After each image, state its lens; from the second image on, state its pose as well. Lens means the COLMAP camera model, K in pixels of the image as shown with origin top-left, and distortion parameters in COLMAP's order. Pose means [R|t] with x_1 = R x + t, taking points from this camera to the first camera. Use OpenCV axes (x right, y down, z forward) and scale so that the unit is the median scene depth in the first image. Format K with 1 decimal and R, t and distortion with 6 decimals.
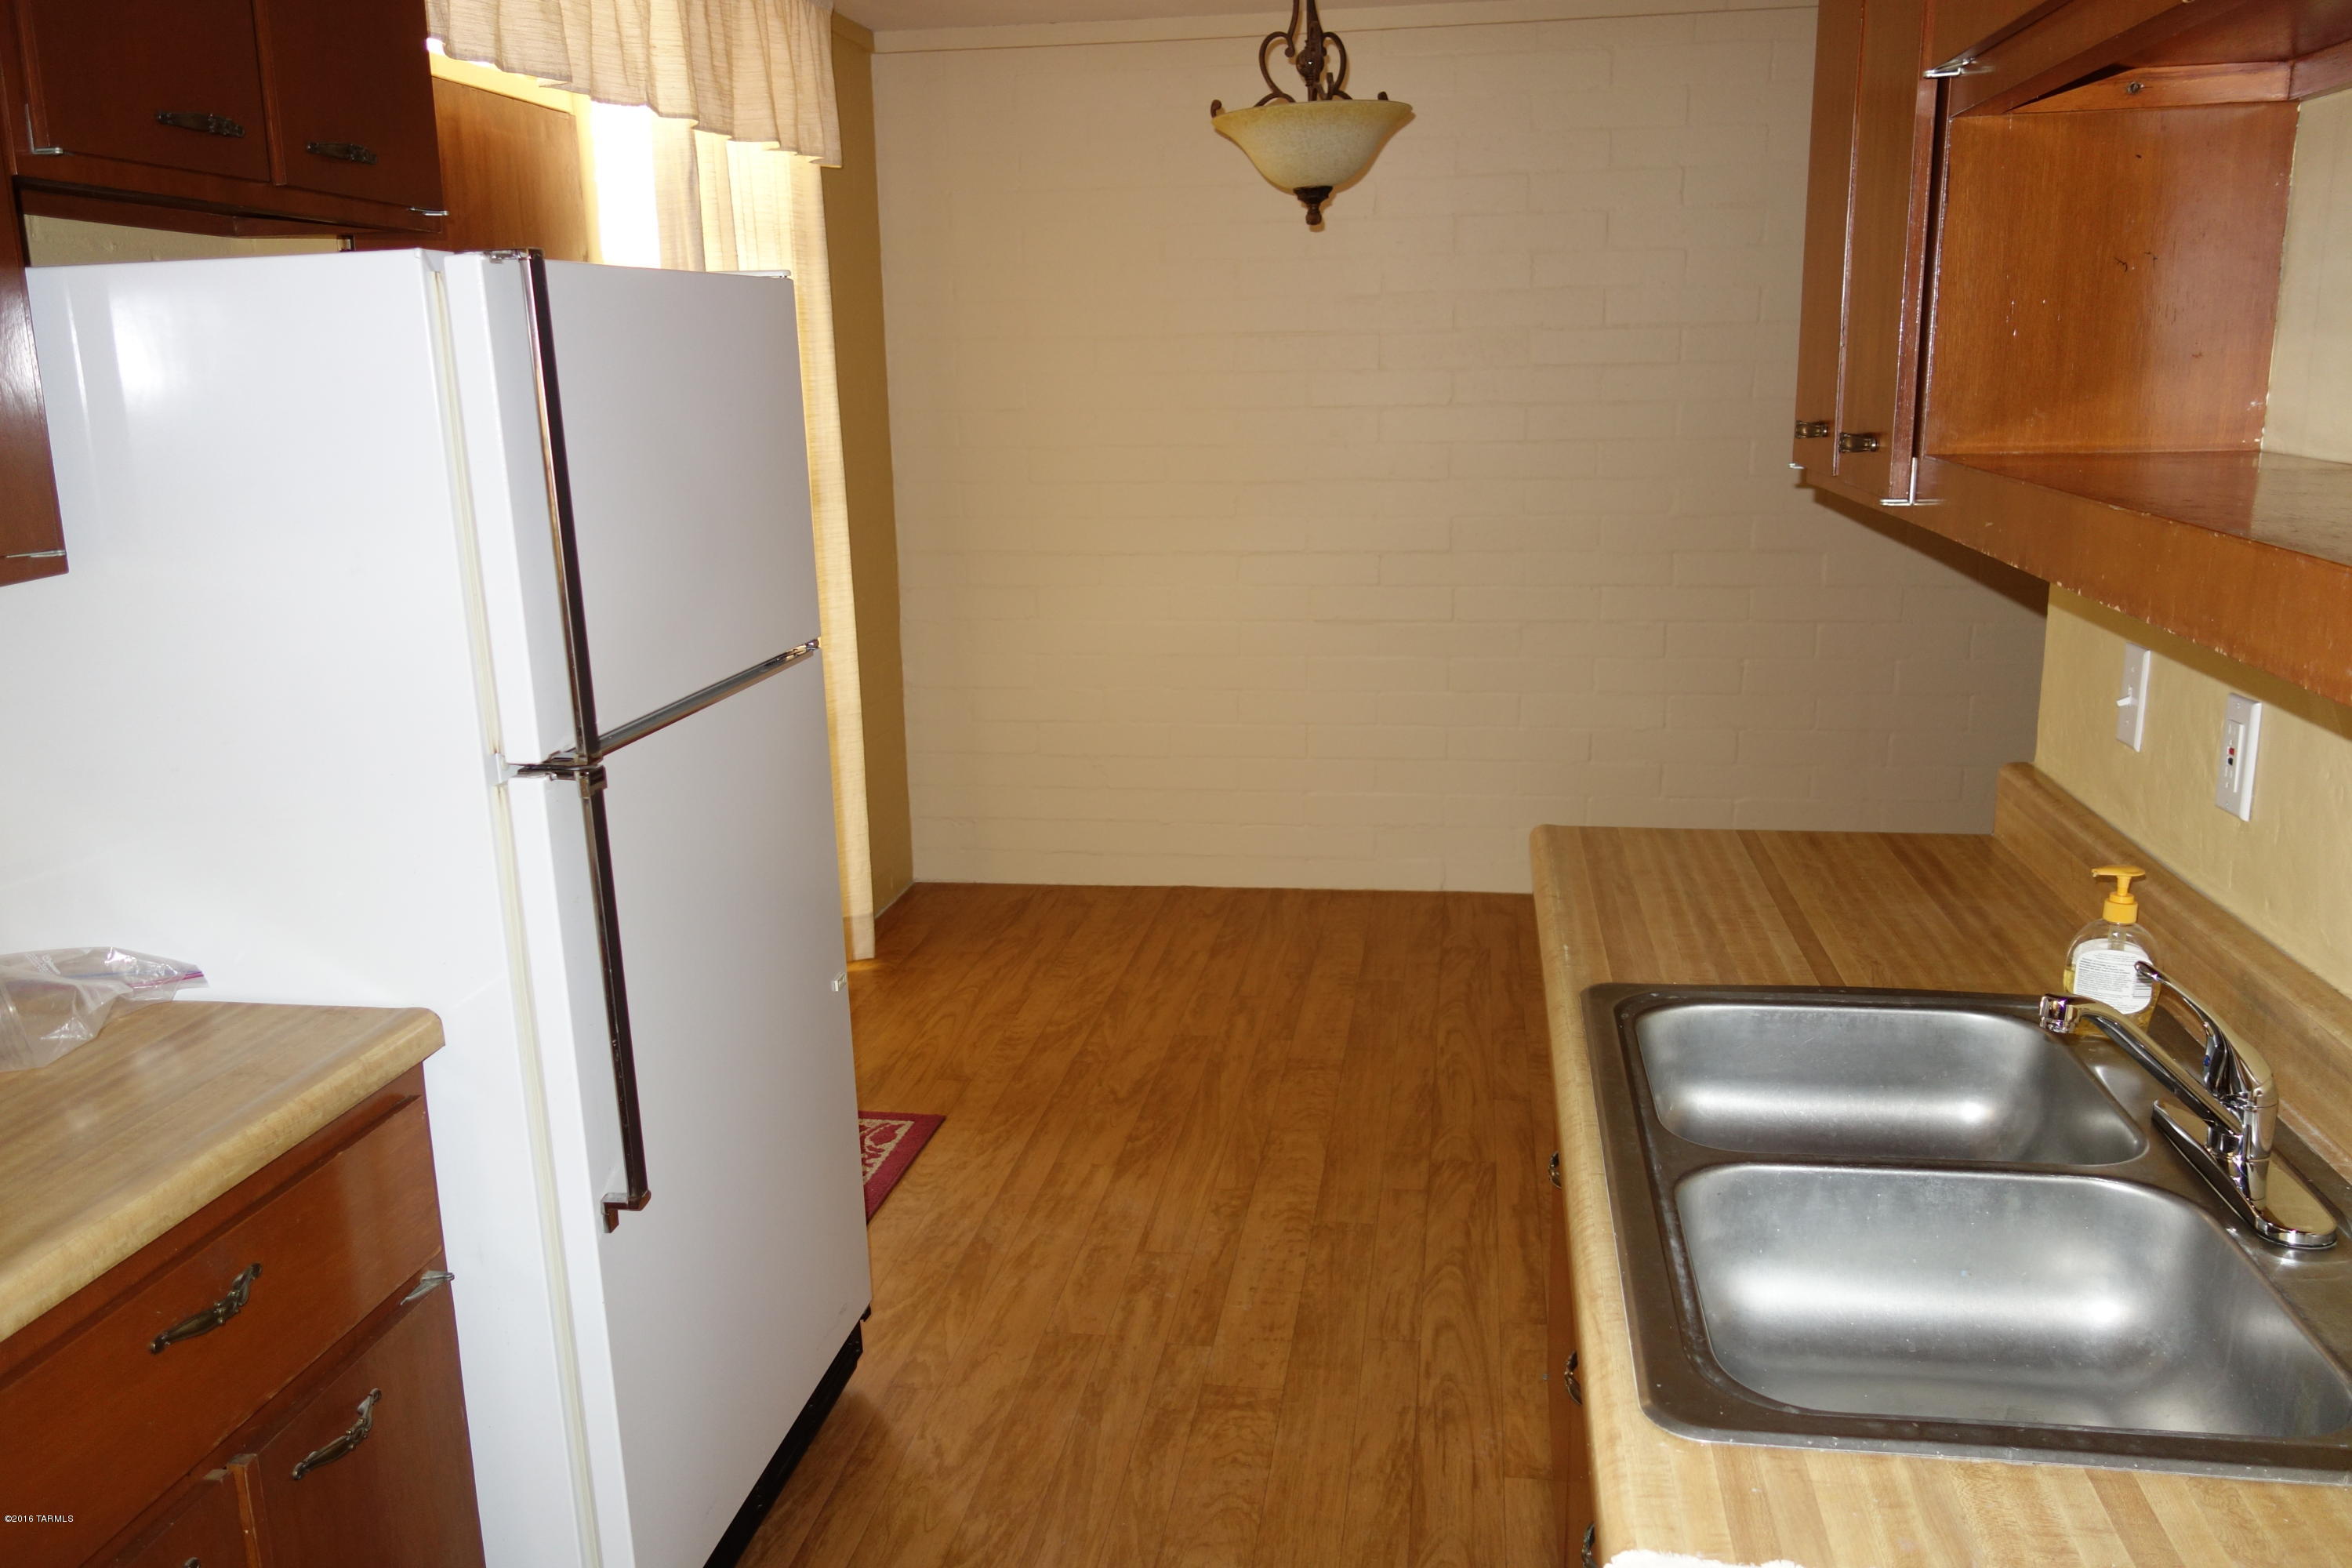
lens RADIAL K [[1825.5, 0, 1173.0], [0, 1825.5, 788.2], [0, 0, 1]] dist [0.006813, -0.007829]
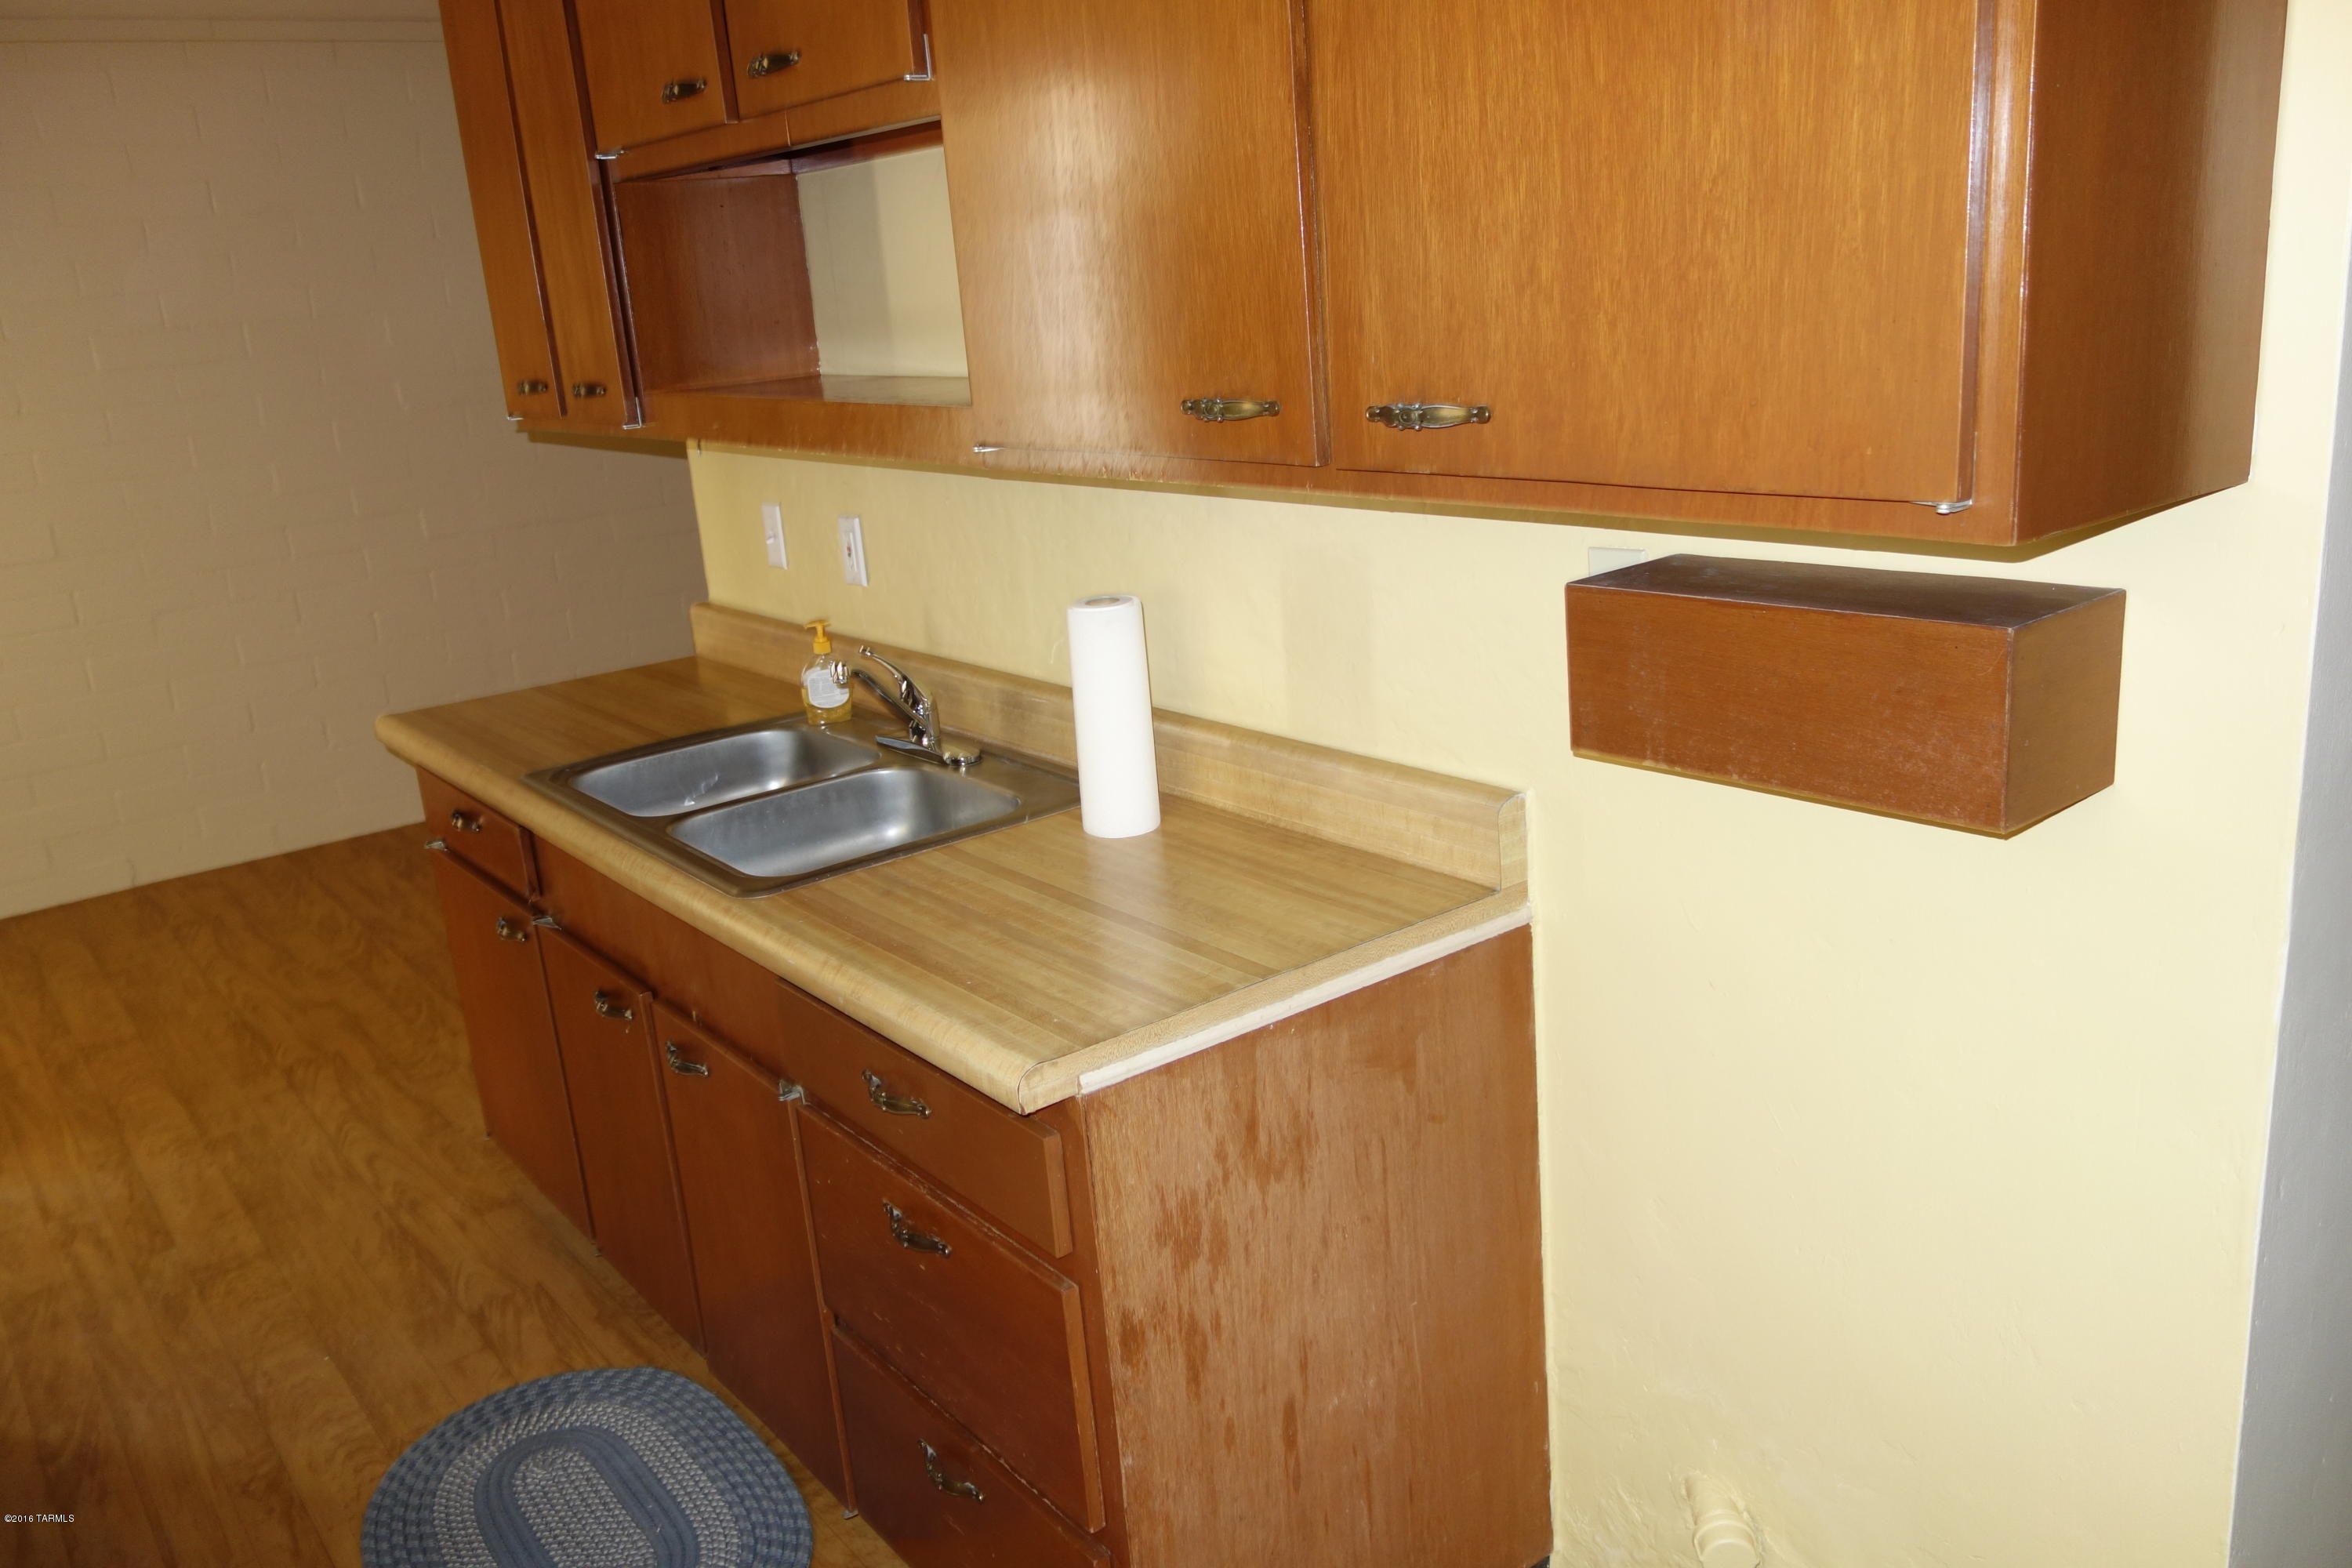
lens RADIAL K [[1825.5, 0, 1176.9], [0, 1825.5, 785.3], [0, 0, 1]] dist [0.006813, -0.007829]
pose [[0.680852, -0.228579, 0.695840, -0.269244], [0.225351, 0.969344, 0.097926, 0.057133], [-0.696892, 0.090135, 0.711490, -0.247769]]
